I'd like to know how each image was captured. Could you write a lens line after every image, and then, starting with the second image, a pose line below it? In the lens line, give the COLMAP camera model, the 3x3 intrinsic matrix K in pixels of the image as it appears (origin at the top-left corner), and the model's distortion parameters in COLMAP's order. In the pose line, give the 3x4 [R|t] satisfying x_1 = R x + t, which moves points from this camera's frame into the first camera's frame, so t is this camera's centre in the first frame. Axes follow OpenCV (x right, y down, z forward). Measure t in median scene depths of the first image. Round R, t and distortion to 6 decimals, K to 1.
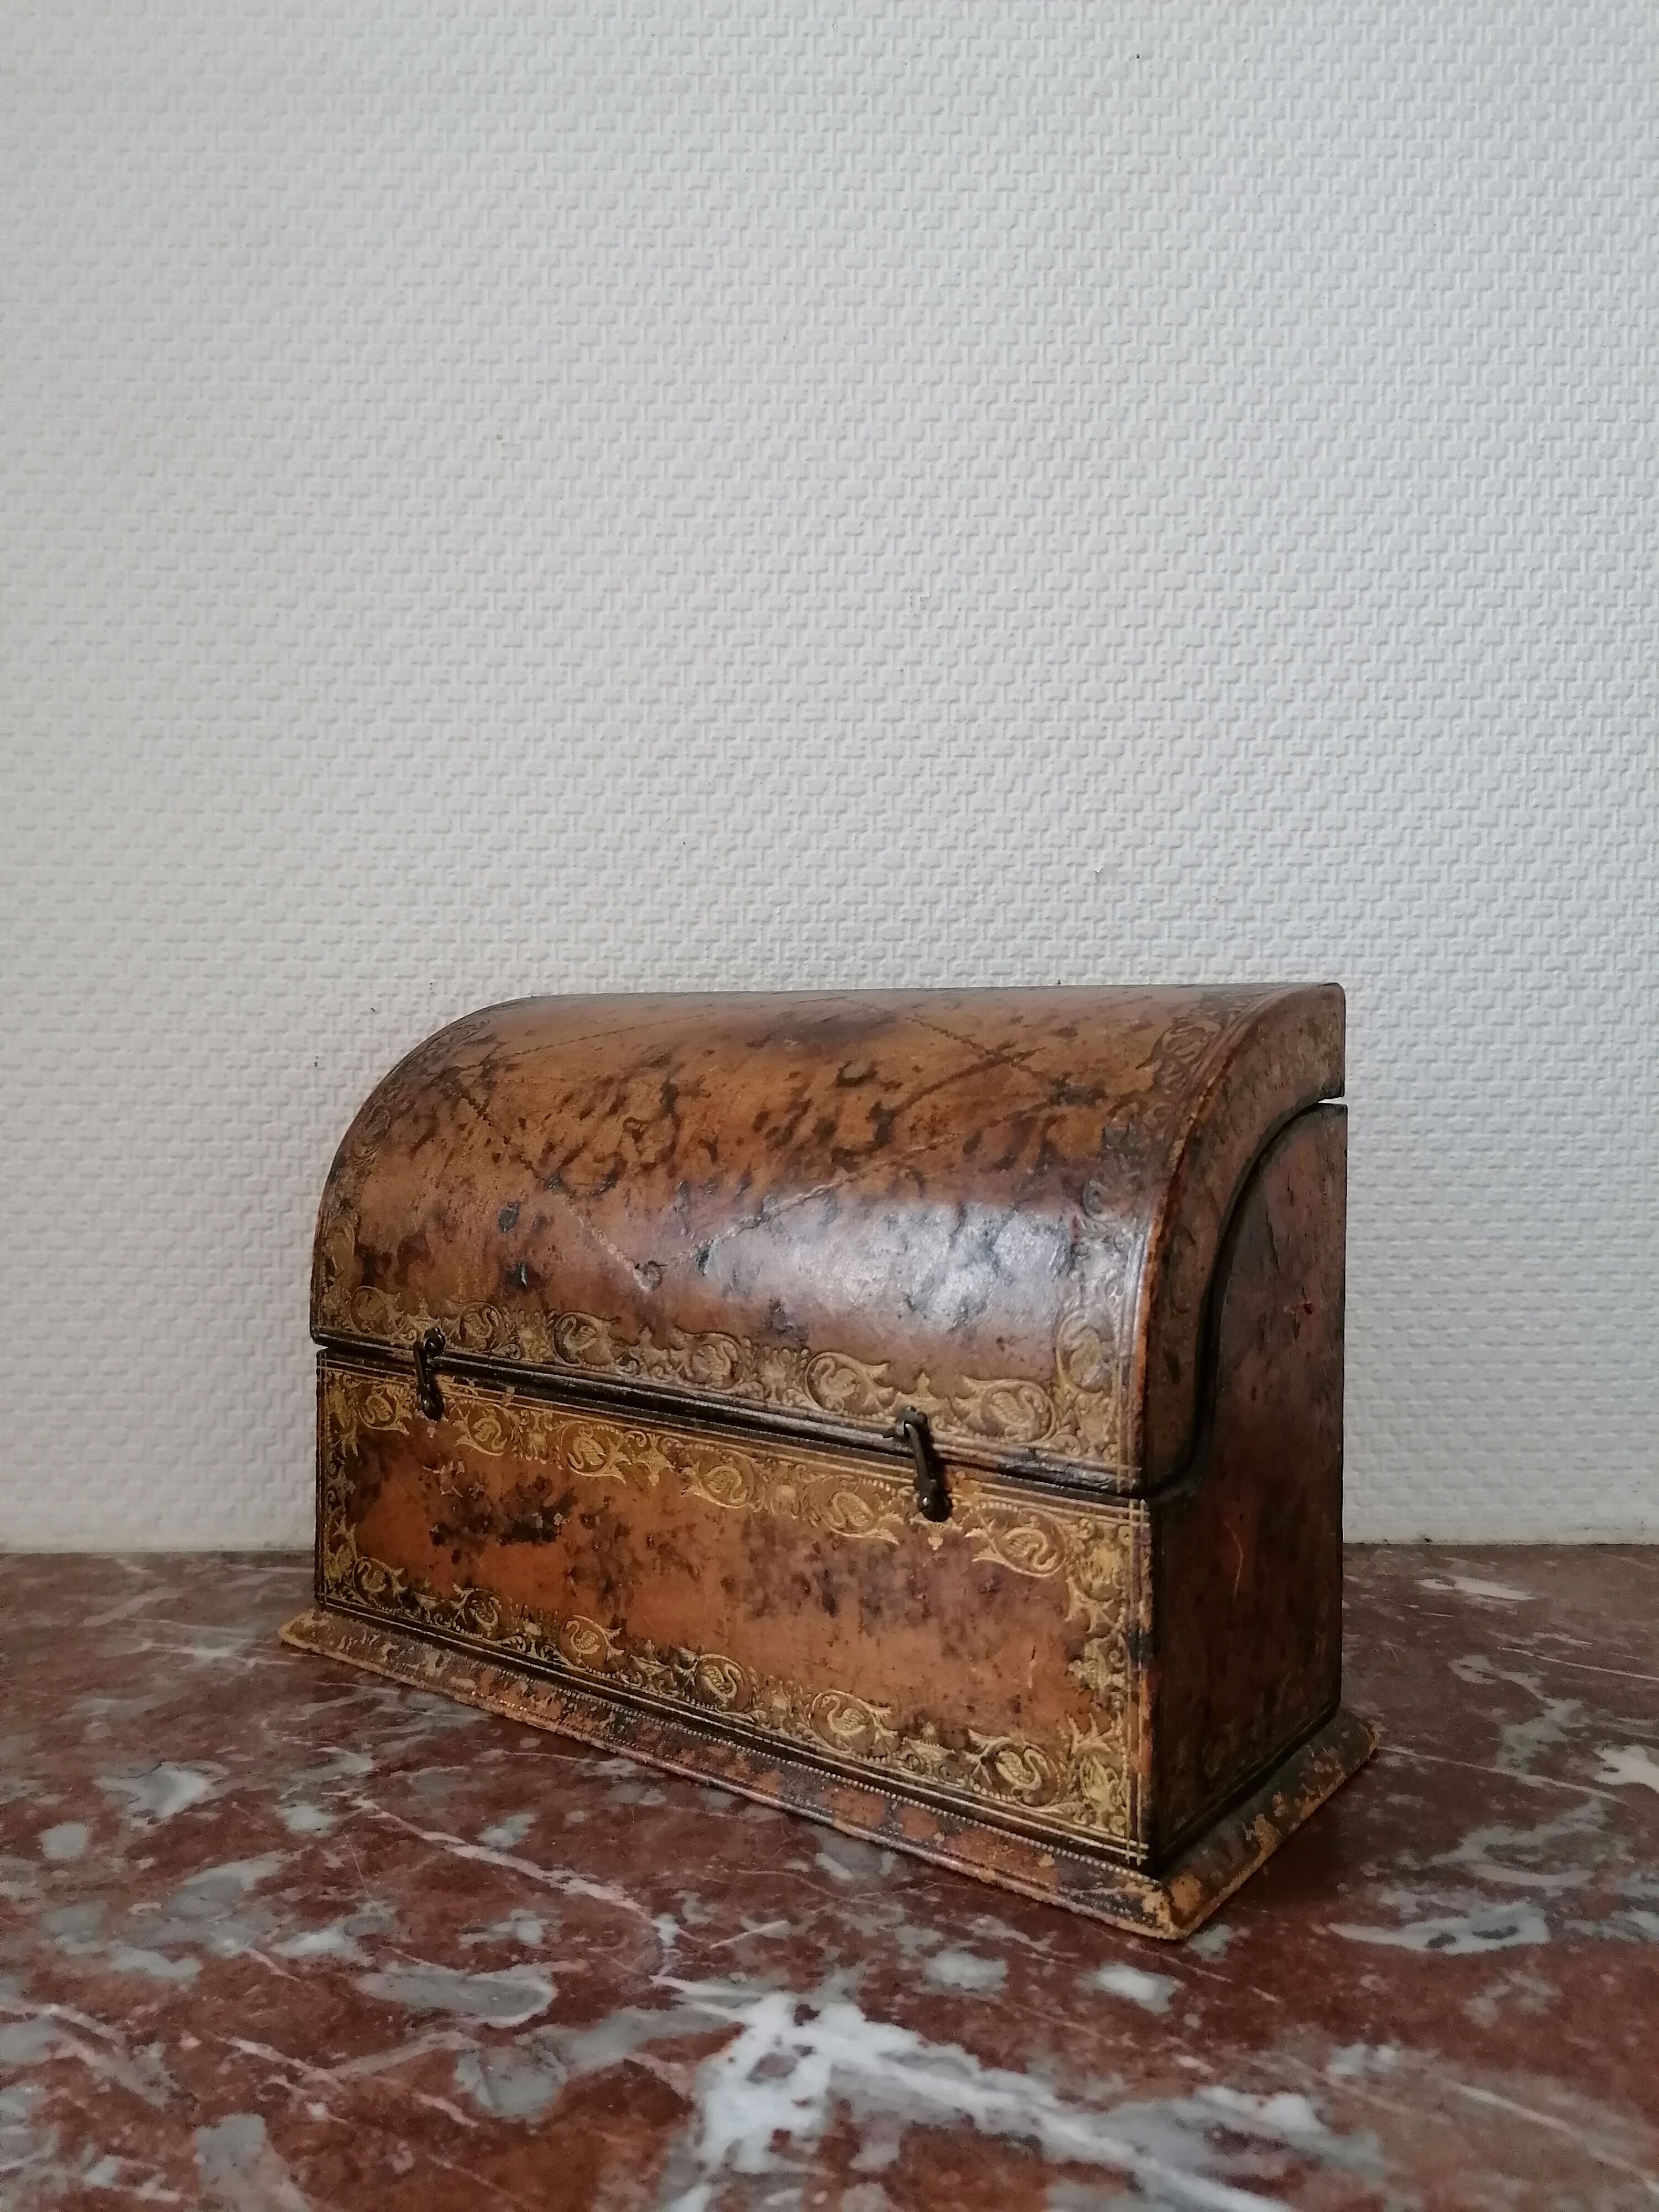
lens RADIAL K [[1694.5, 0, 829.5], [0, 1694.5, 1106.0], [0, 0, 1]] dist [0.083222, -0.166785]
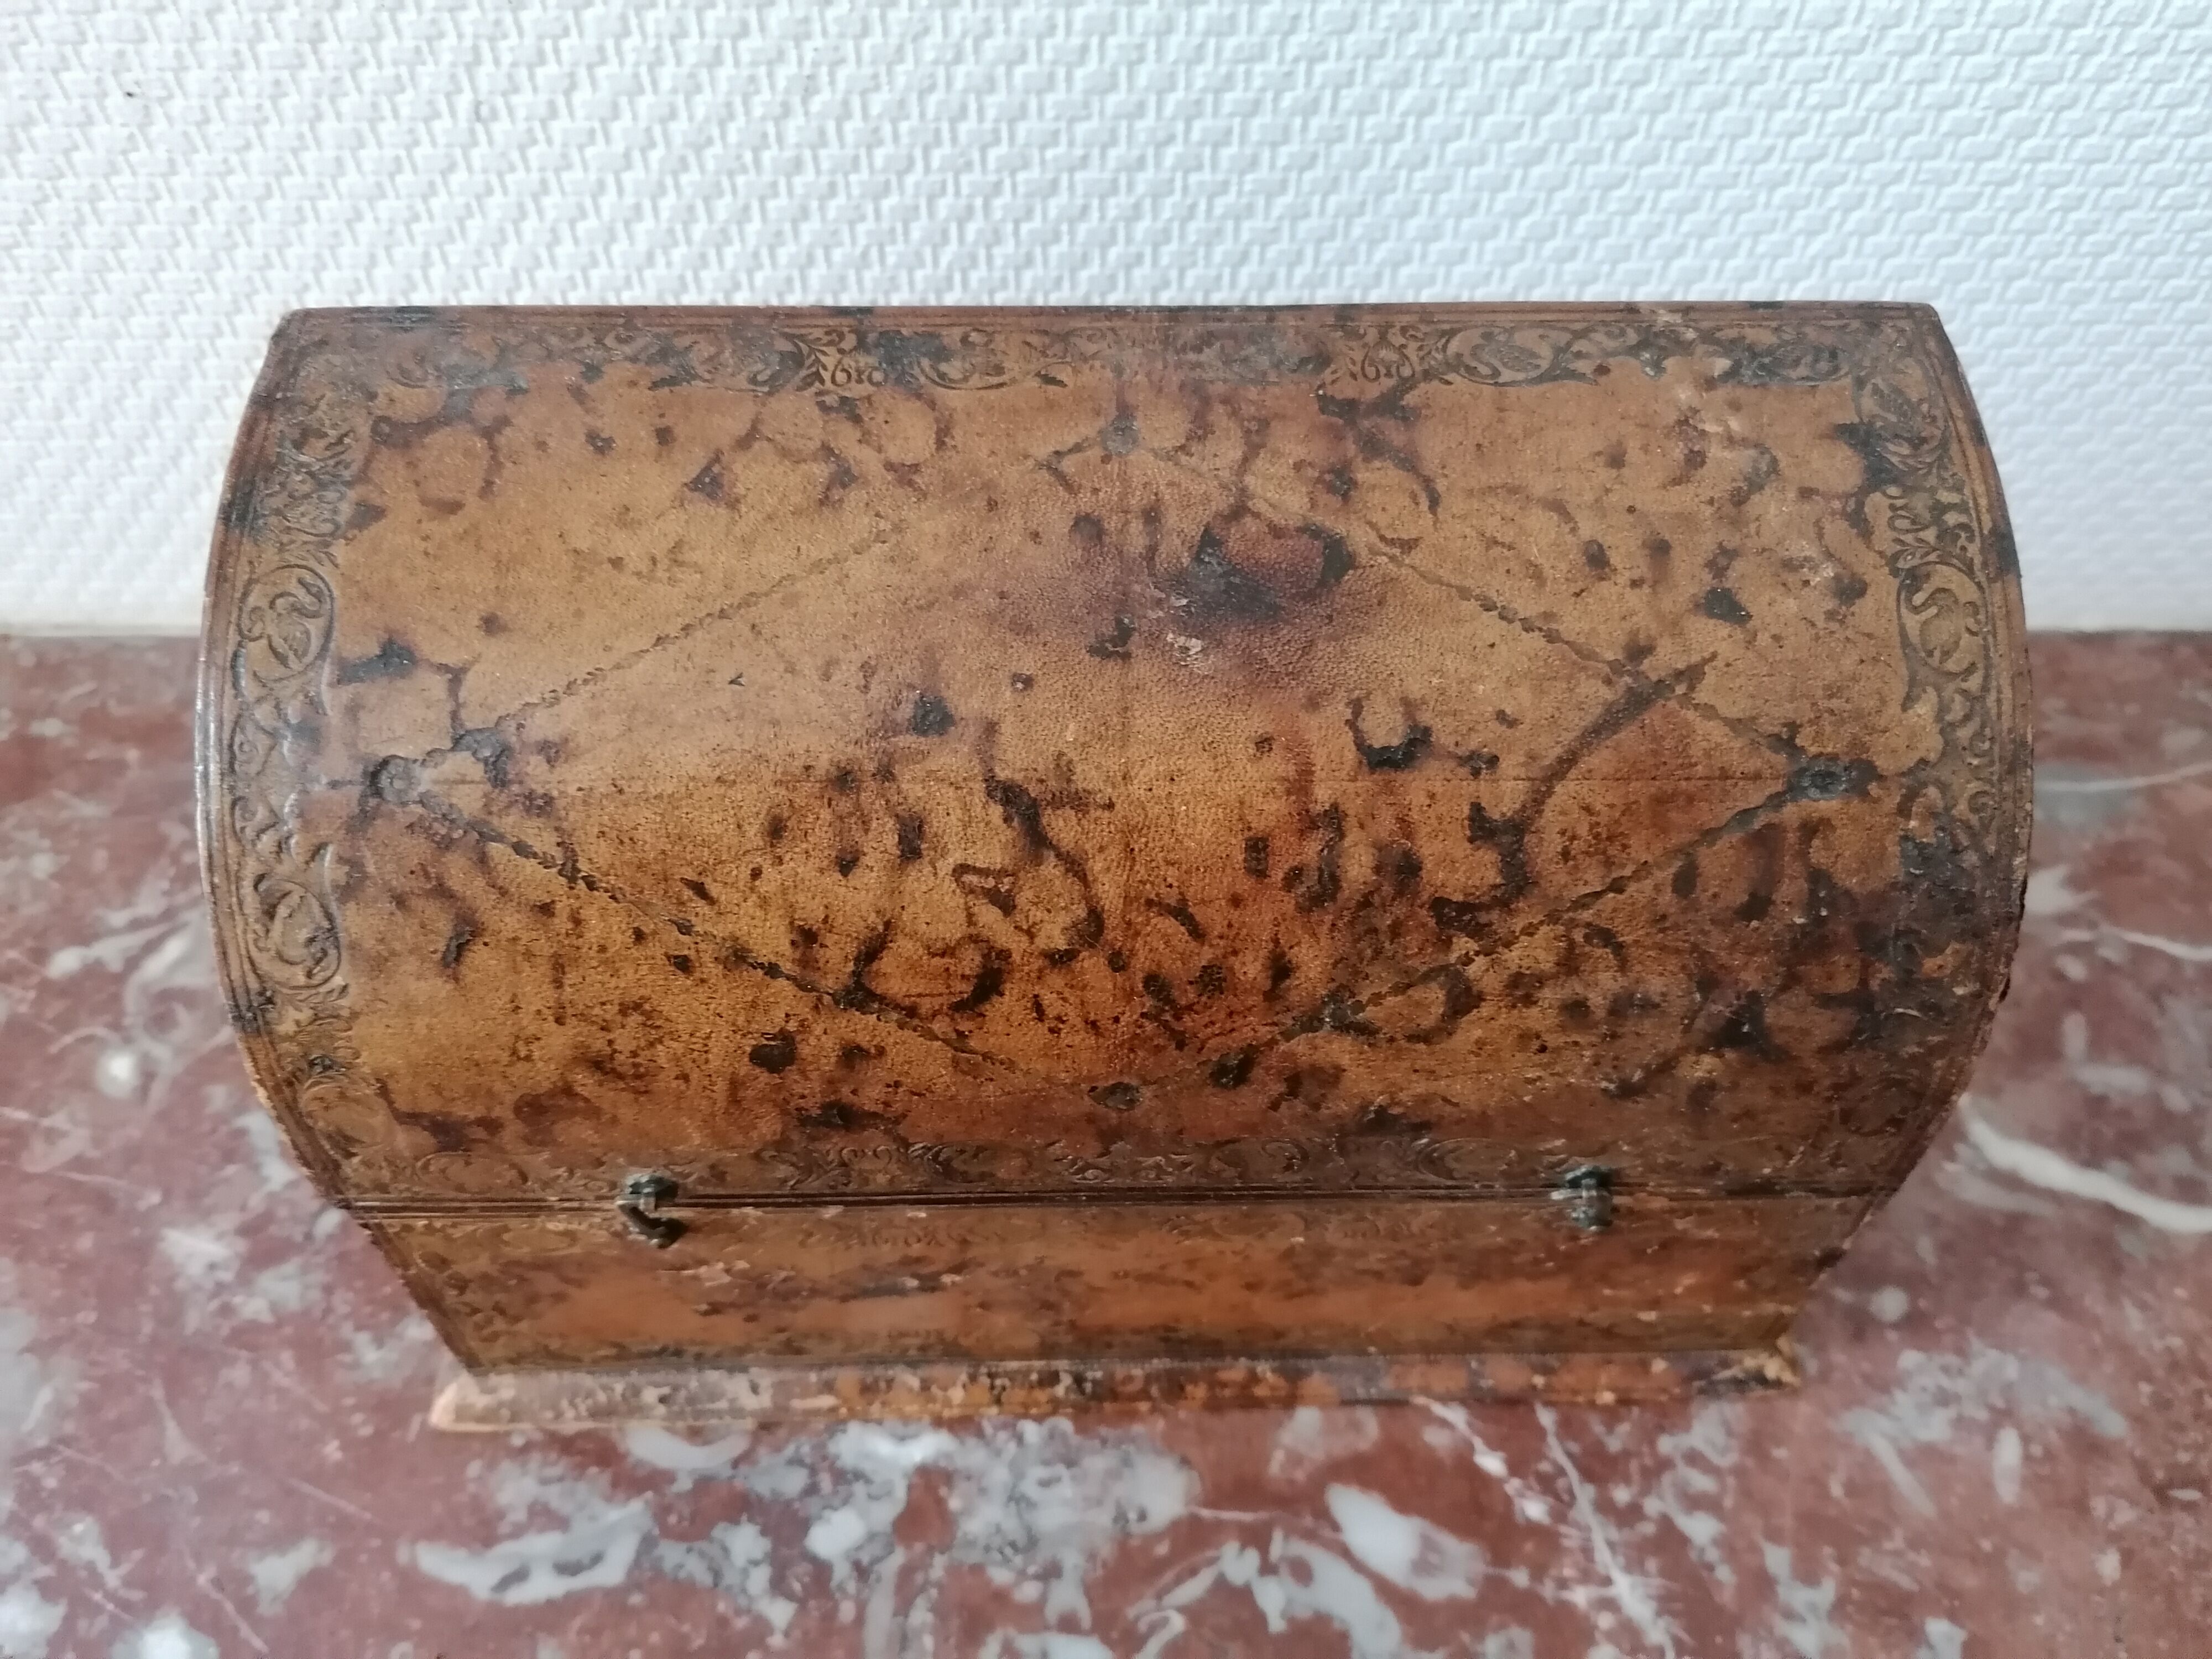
lens RADIAL K [[1694.5, 0, 1118.1], [0, 1694.5, 832.2], [0, 0, 1]] dist [0.083222, -0.166785]
pose [[0.787647, -0.480058, 0.386207, -0.322074], [0.019353, 0.645798, 0.763263, -0.477439], [-0.615822, -0.593708, 0.517952, 0.766103]]
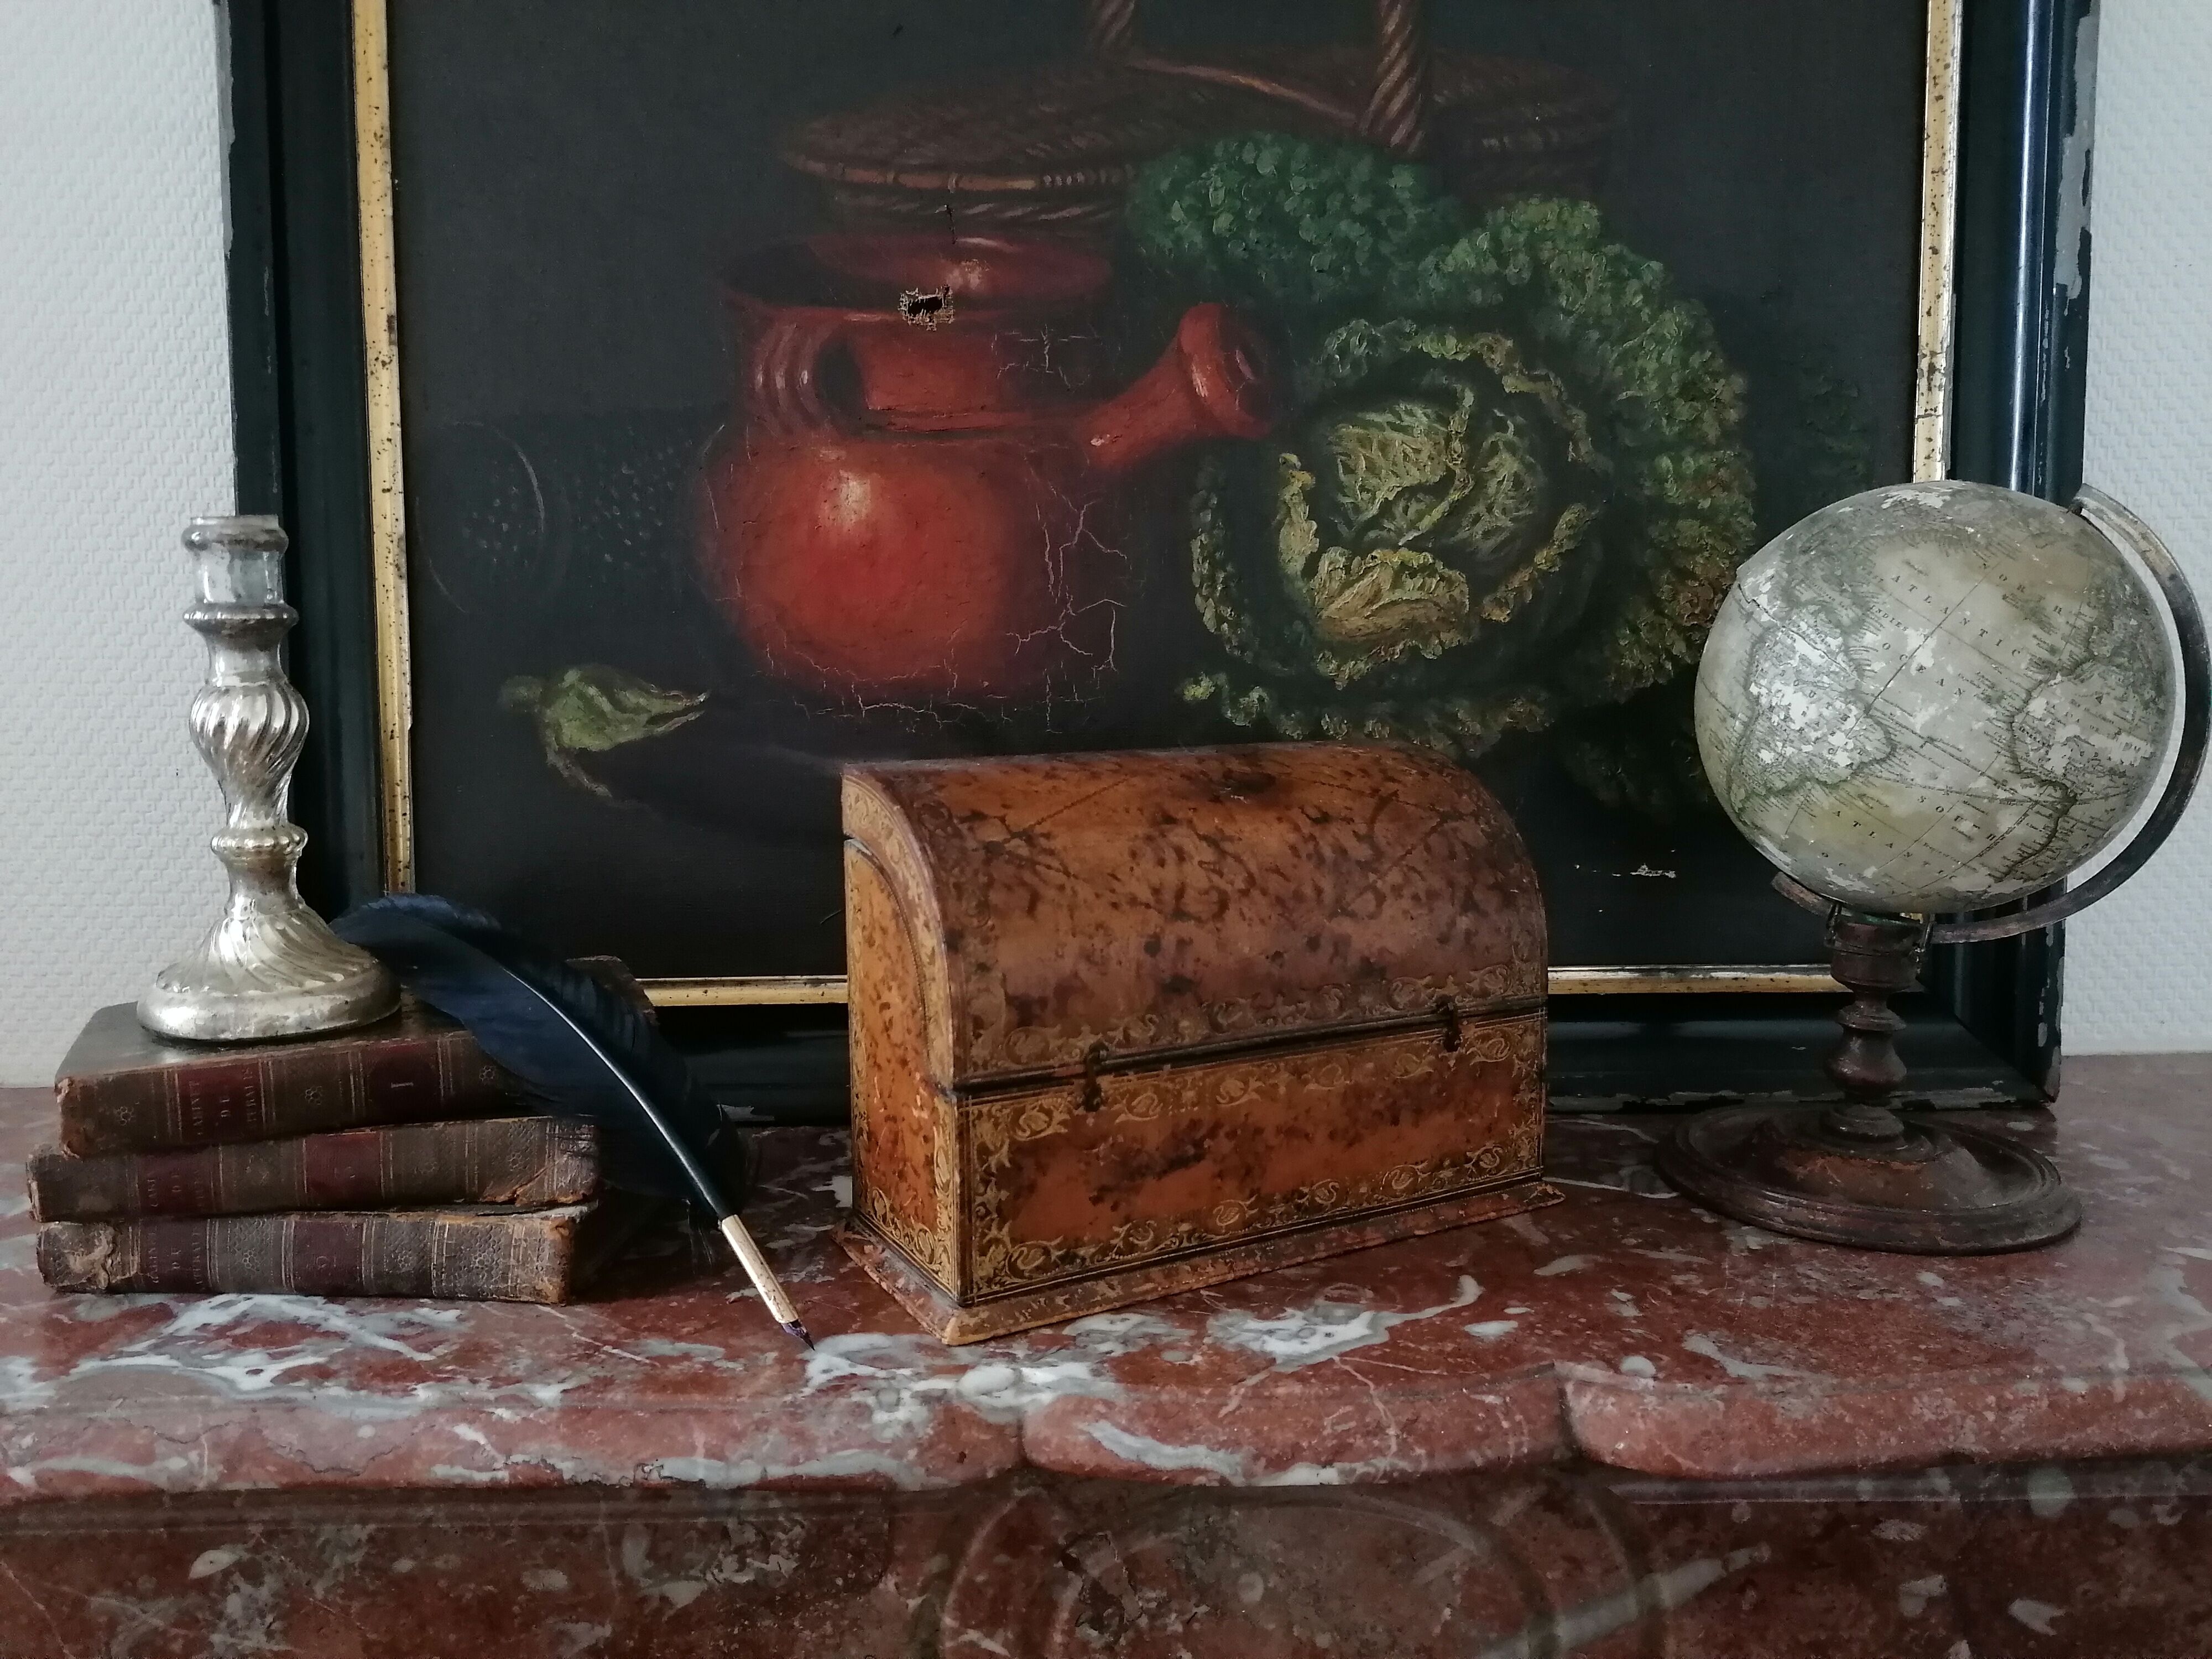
lens RADIAL K [[1694.5, 0, 1118.1], [0, 1694.5, 832.2], [0, 0, 1]] dist [0.083222, -0.166785]
pose [[0.408305, -0.123464, 0.904458, -1.614517], [0.044336, 0.992324, 0.115443, -0.208638], [-0.911768, -0.007036, 0.410645, 0.530175]]
